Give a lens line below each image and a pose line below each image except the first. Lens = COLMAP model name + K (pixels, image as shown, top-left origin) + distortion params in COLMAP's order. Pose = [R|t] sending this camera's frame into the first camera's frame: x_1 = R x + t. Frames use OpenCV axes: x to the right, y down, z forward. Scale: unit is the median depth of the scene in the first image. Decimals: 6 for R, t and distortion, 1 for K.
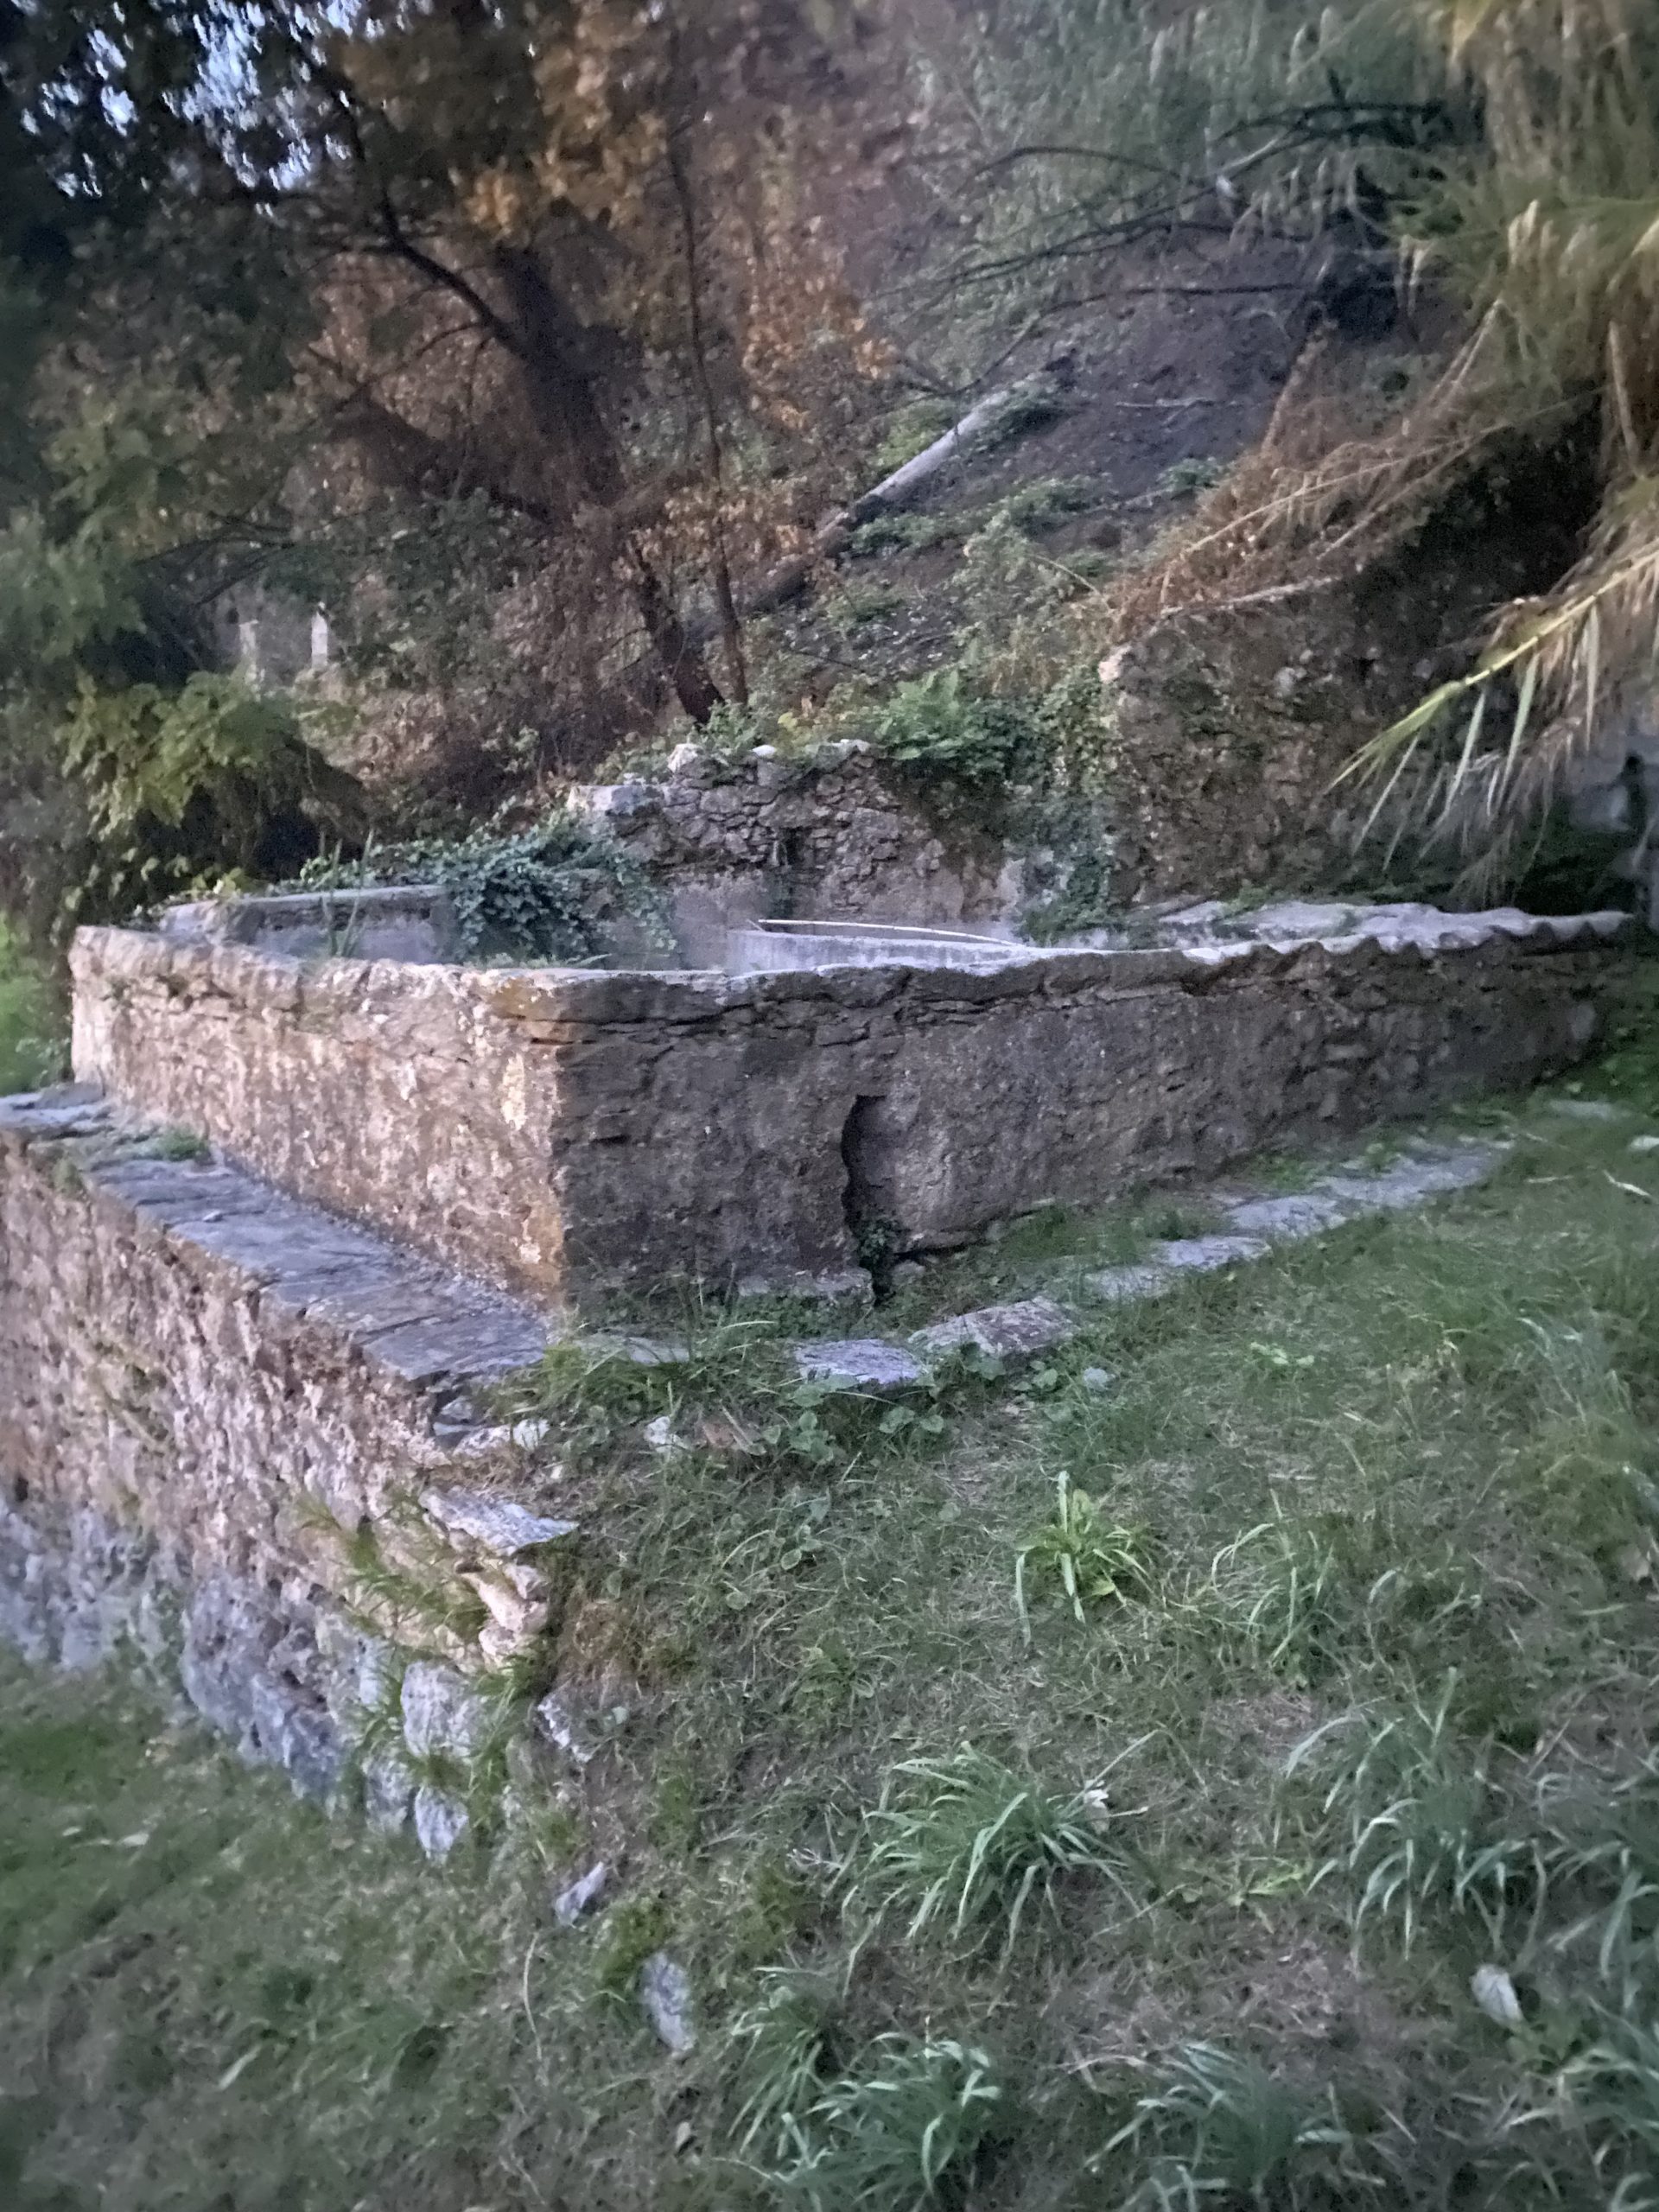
lens RADIAL K [[1658.8, 0, 830.2], [0, 1658.8, 1107.5], [0, 0, 1]] dist [0.038211, -0.001898]
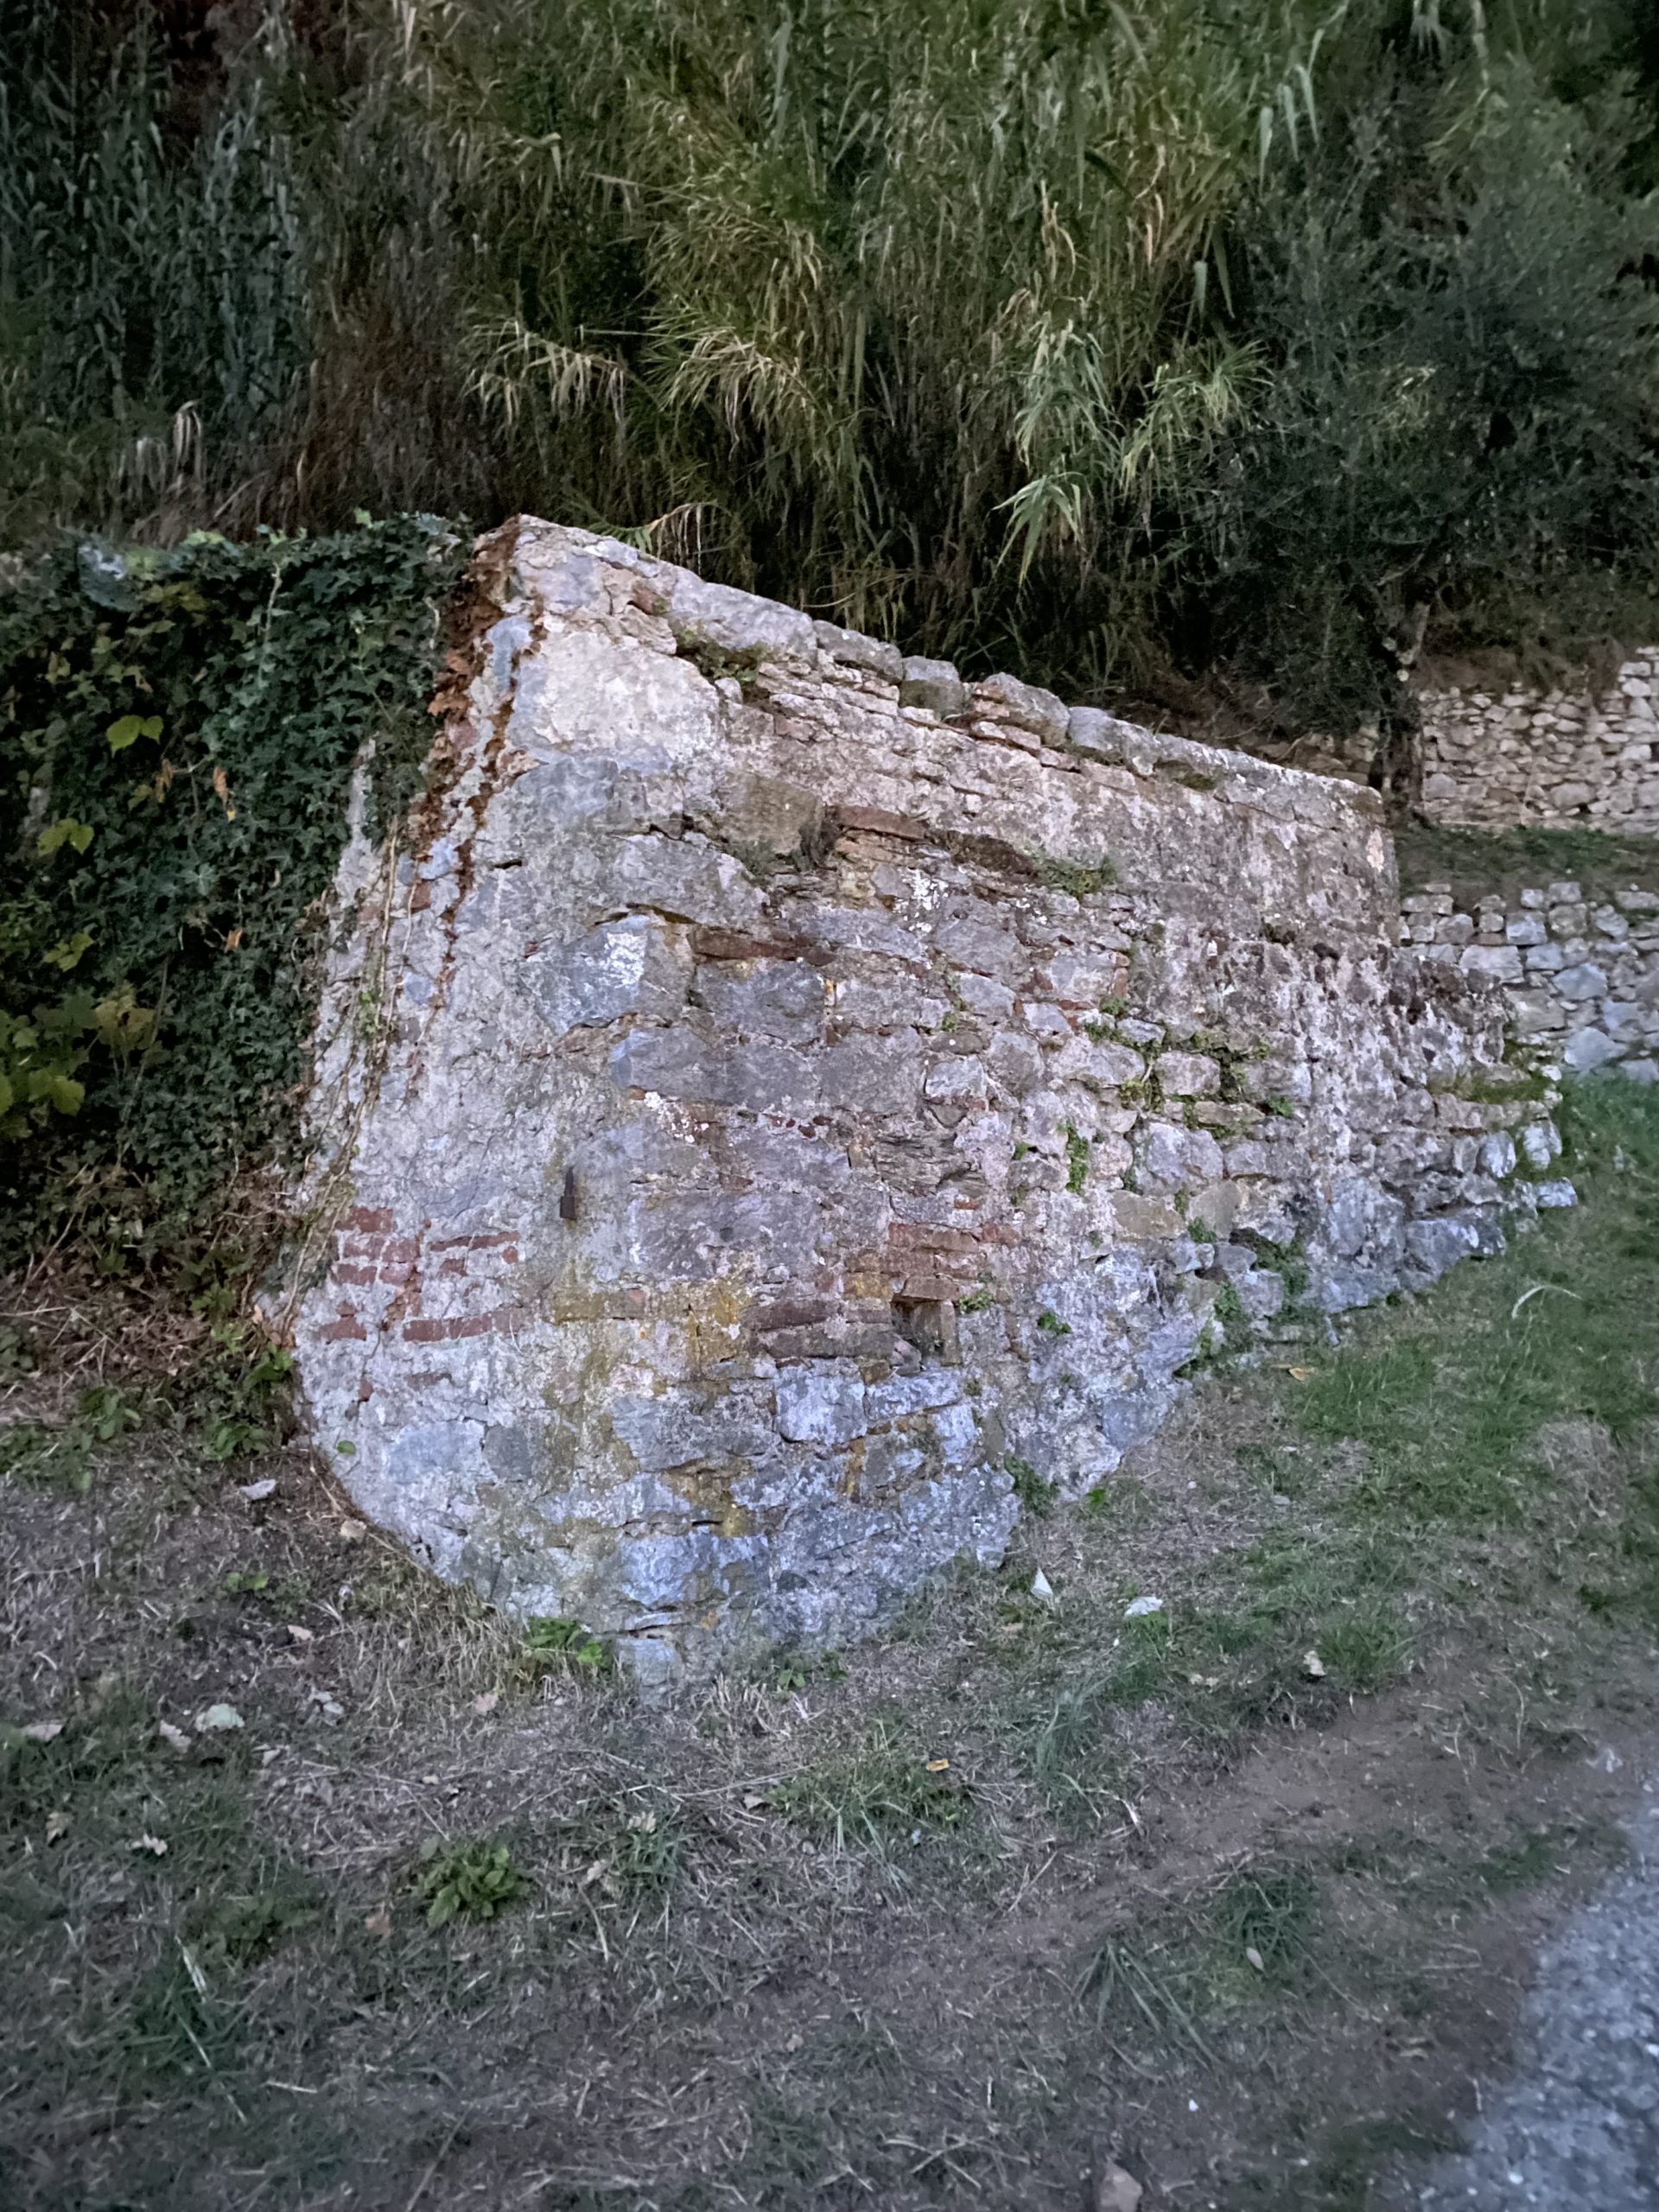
lens RADIAL K [[1658.8, 0, 829.4], [0, 1658.8, 1104.5], [0, 0, 1]] dist [0.038211, -0.001898]
pose [[-0.071660, 0.100388, 0.992364, -1.670188], [0.165060, 0.982398, -0.087461, 0.279828], [-0.983677, 0.157532, -0.086969, 1.569034]]
